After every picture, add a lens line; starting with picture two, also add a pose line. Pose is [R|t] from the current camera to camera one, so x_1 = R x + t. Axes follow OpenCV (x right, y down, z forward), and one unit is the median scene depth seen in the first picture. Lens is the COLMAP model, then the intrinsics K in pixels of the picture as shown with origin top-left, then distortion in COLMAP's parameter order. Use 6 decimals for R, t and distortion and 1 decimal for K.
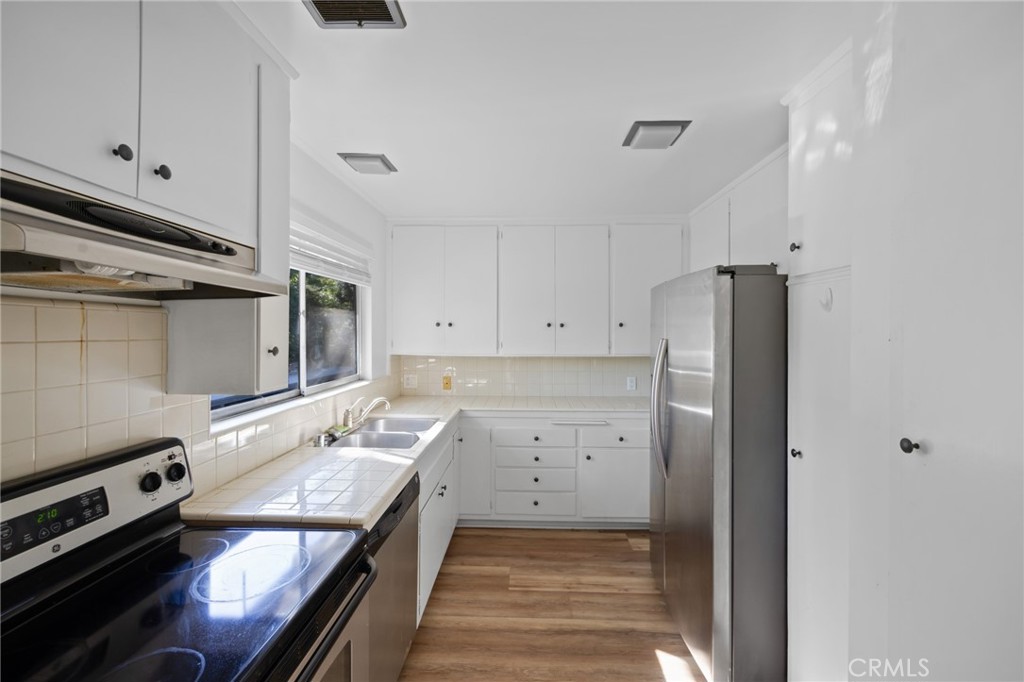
lens RADIAL K [[425.8, 0, 515.4], [0, 425.8, 331.5], [0, 0, 1]] dist [0.006097, -0.000516]
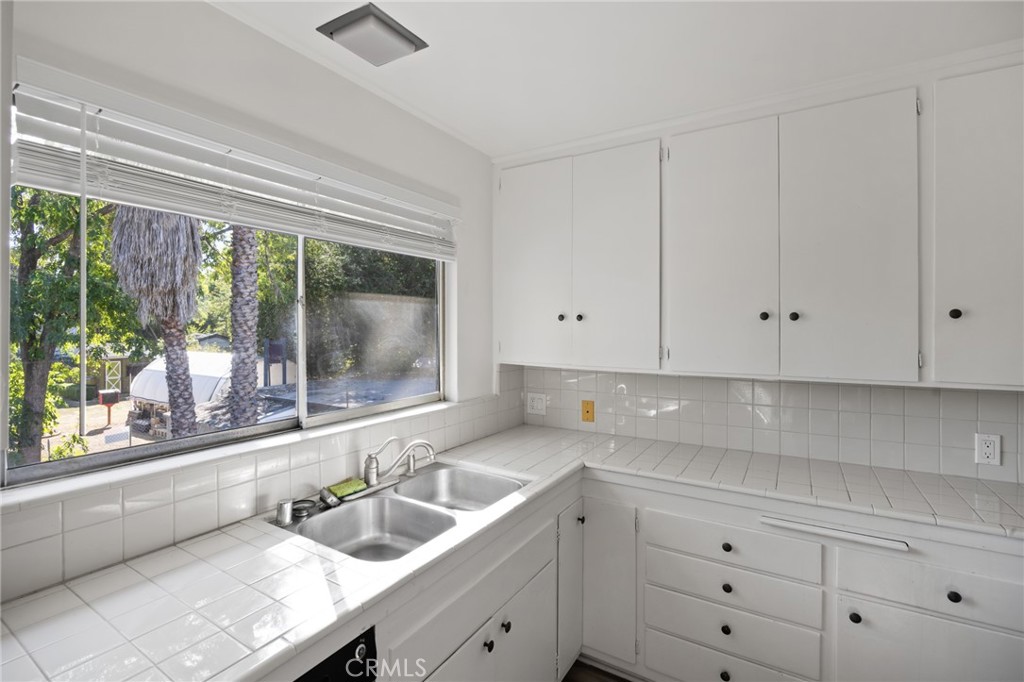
lens RADIAL K [[467.4, 0, 516.0], [0, 467.4, 329.0], [0, 0, 1]] dist [-0.010096, 0.000108]
pose [[0.869630, 0.000026, -0.493704, 0.101931], [-0.000334, 1.000000, -0.000536, 0.000339], [0.493703, 0.000631, 0.869630, 0.410608]]
